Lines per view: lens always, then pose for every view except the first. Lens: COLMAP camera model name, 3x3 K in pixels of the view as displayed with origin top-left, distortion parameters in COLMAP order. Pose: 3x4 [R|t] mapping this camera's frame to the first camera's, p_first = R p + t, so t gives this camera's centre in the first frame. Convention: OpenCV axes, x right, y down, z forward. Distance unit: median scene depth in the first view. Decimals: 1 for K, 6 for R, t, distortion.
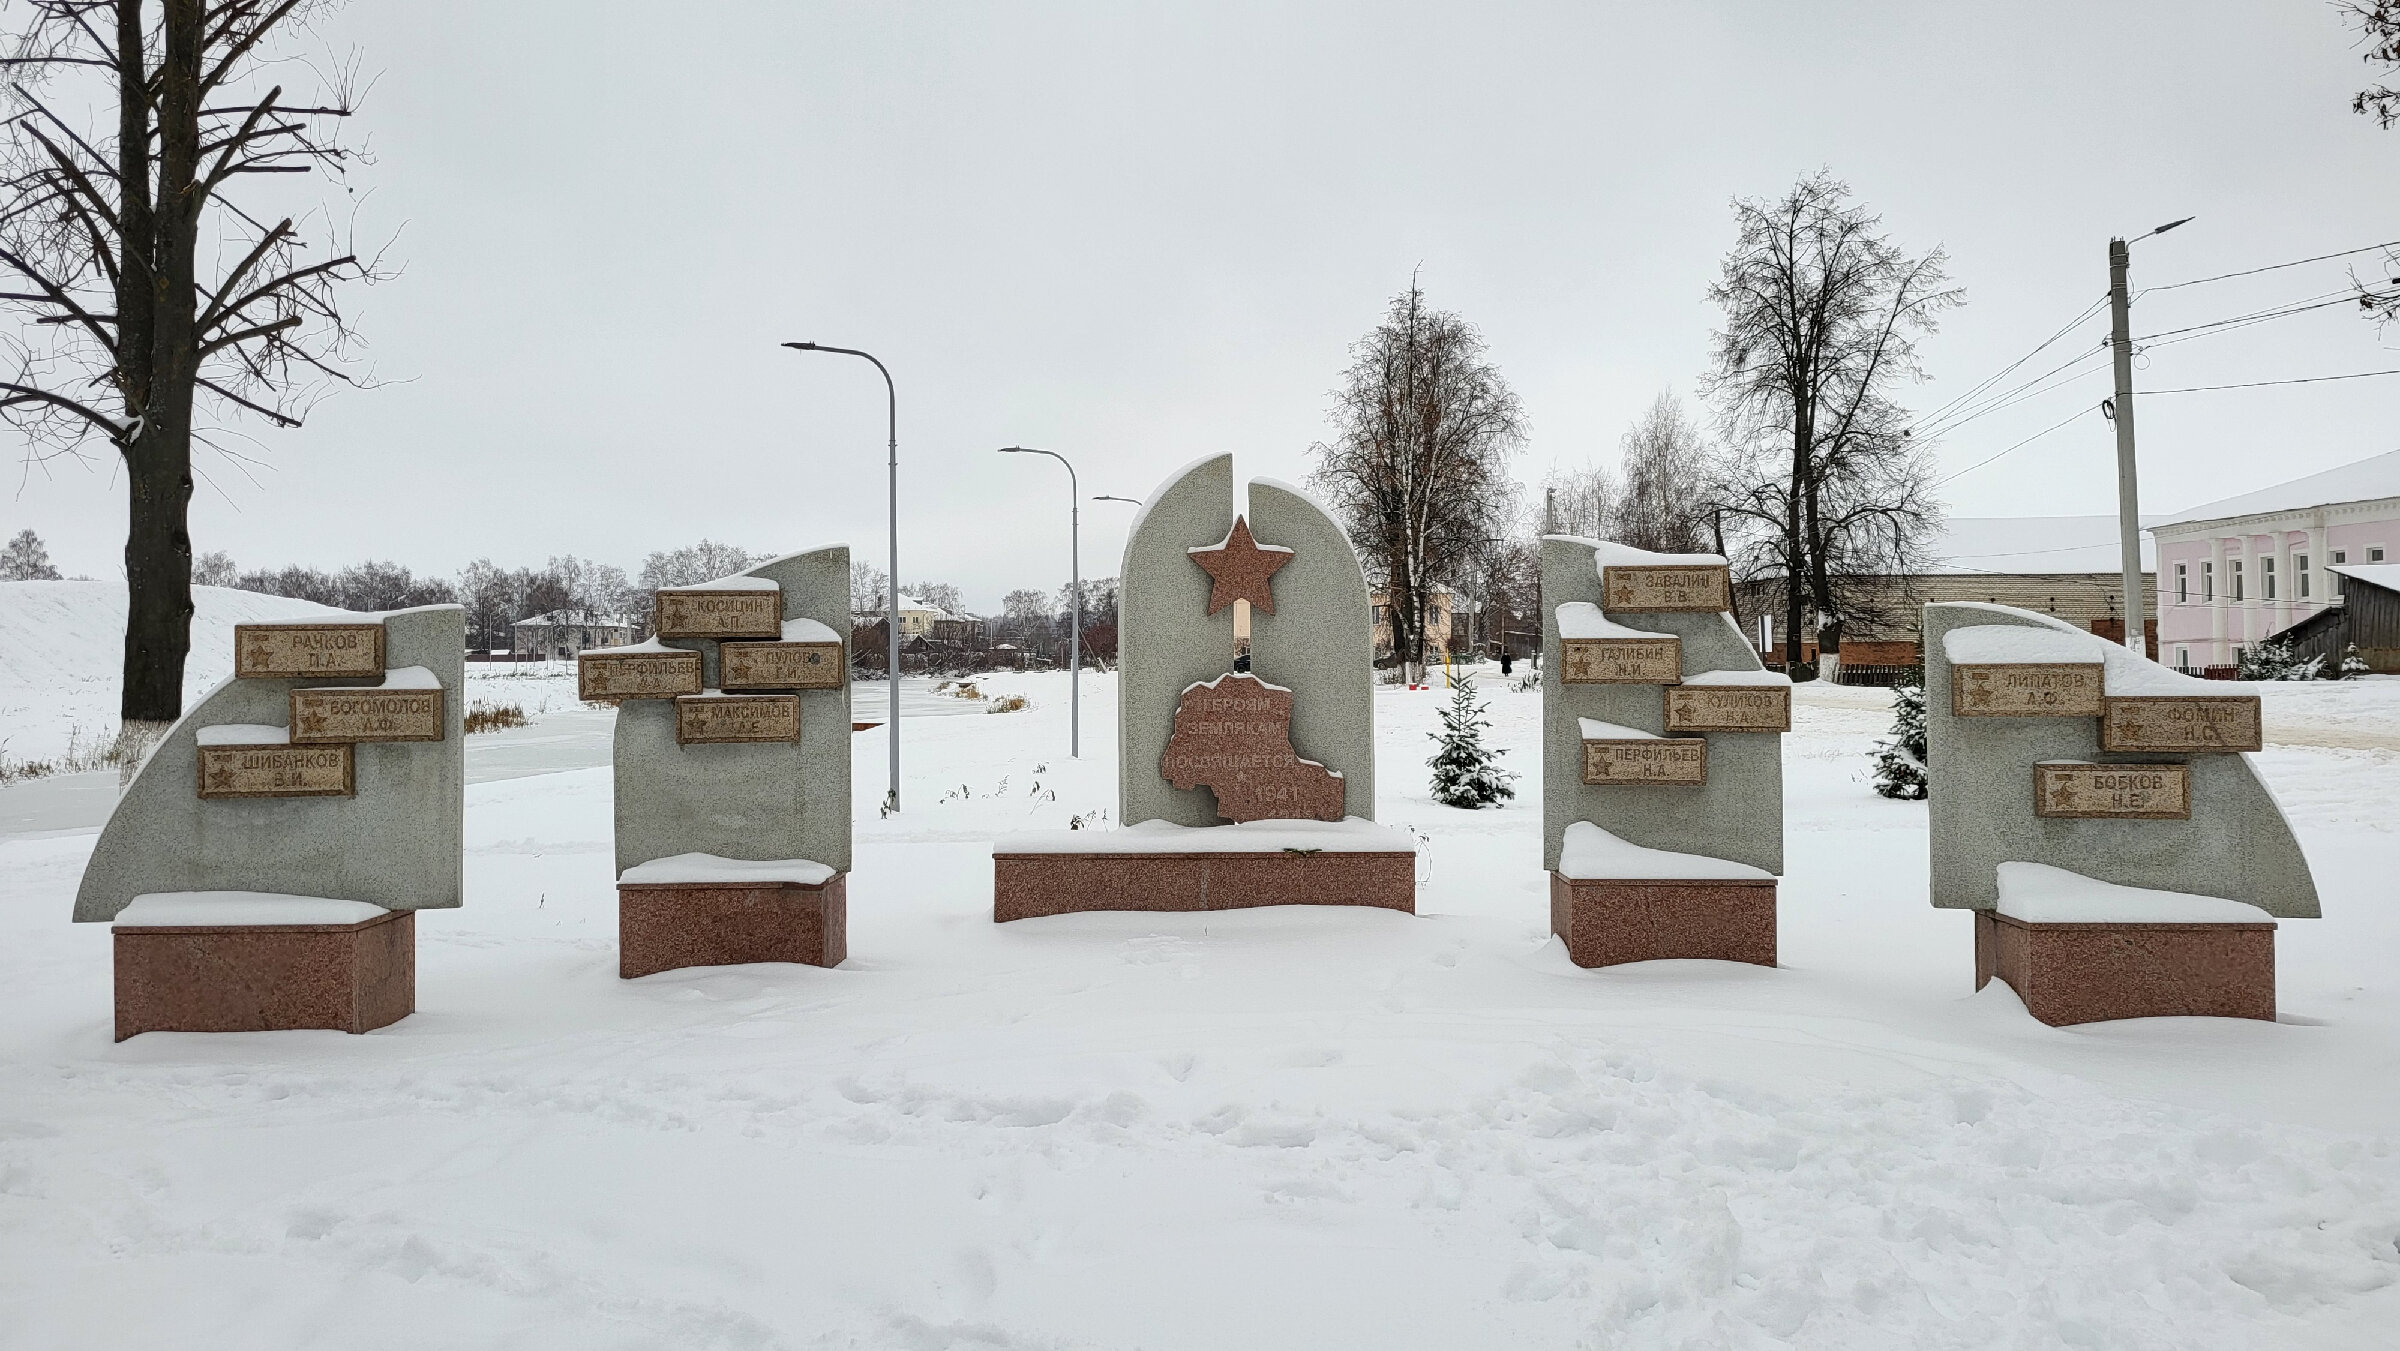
lens RADIAL K [[1804.3, 0, 1200.0], [0, 1804.3, 675.5], [0, 0, 1]] dist [0.044797, -0.002149]
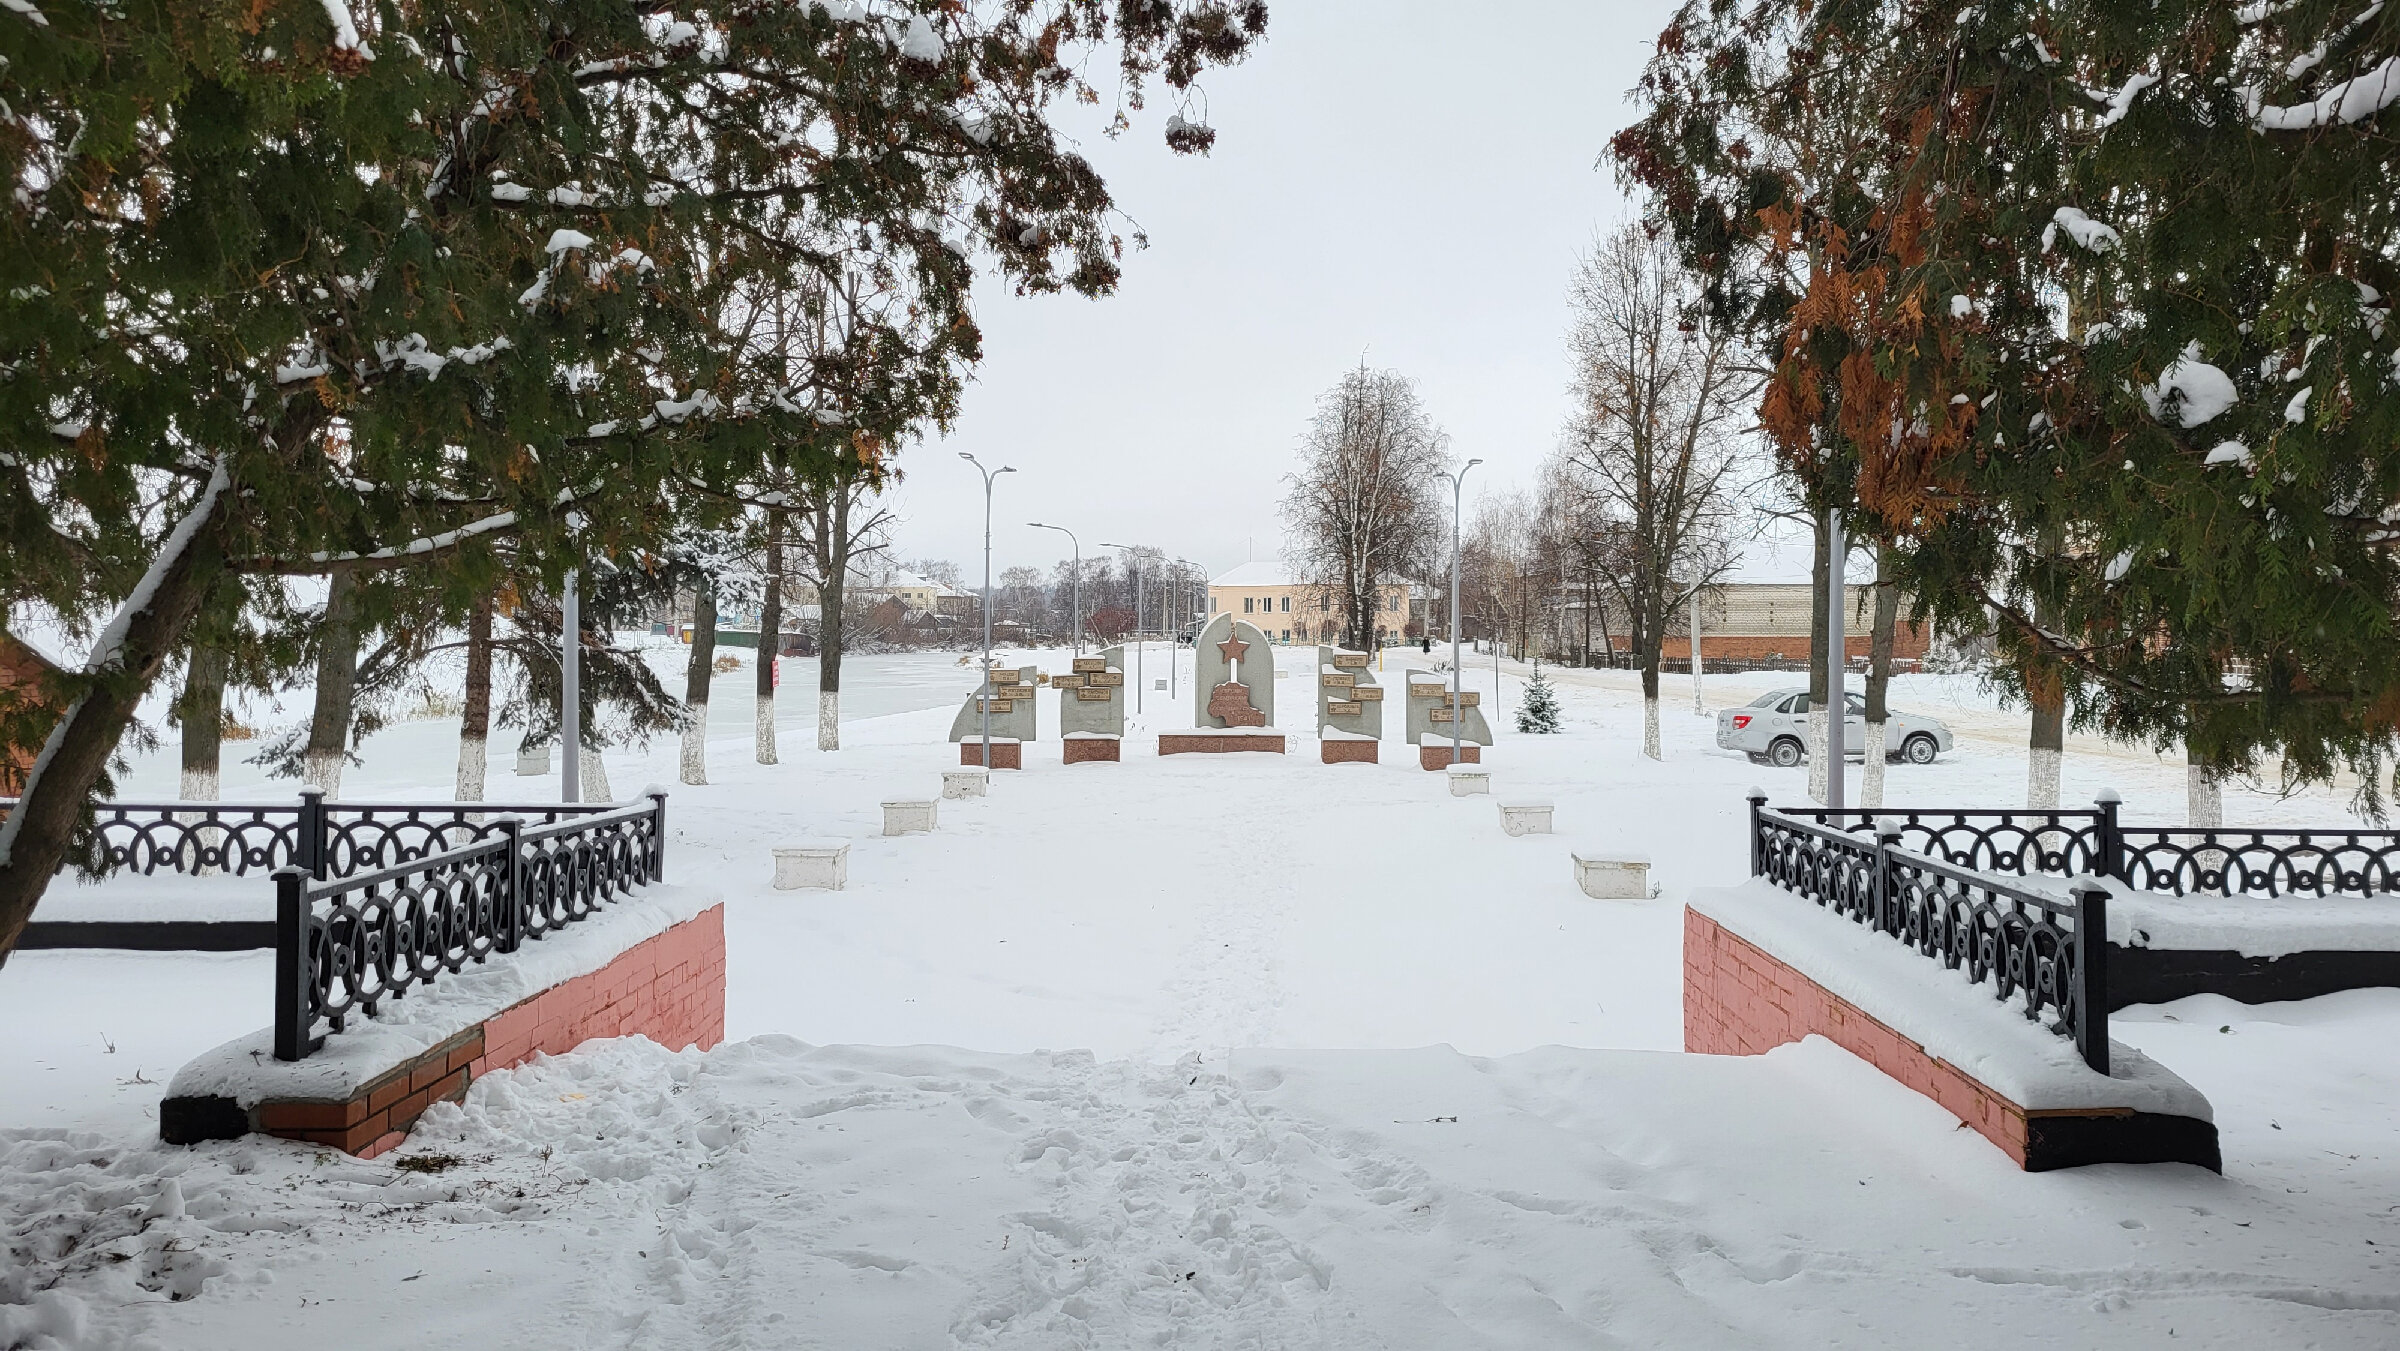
lens RADIAL K [[1804.3, 0, 1200.0], [0, 1804.3, 675.5], [0, 0, 1]] dist [0.044797, -0.002149]
pose [[0.999925, 0.008553, 0.008794, -0.064950], [-0.008689, 0.999841, 0.015565, -0.061045], [-0.008659, -0.015640, 0.999840, -2.231651]]
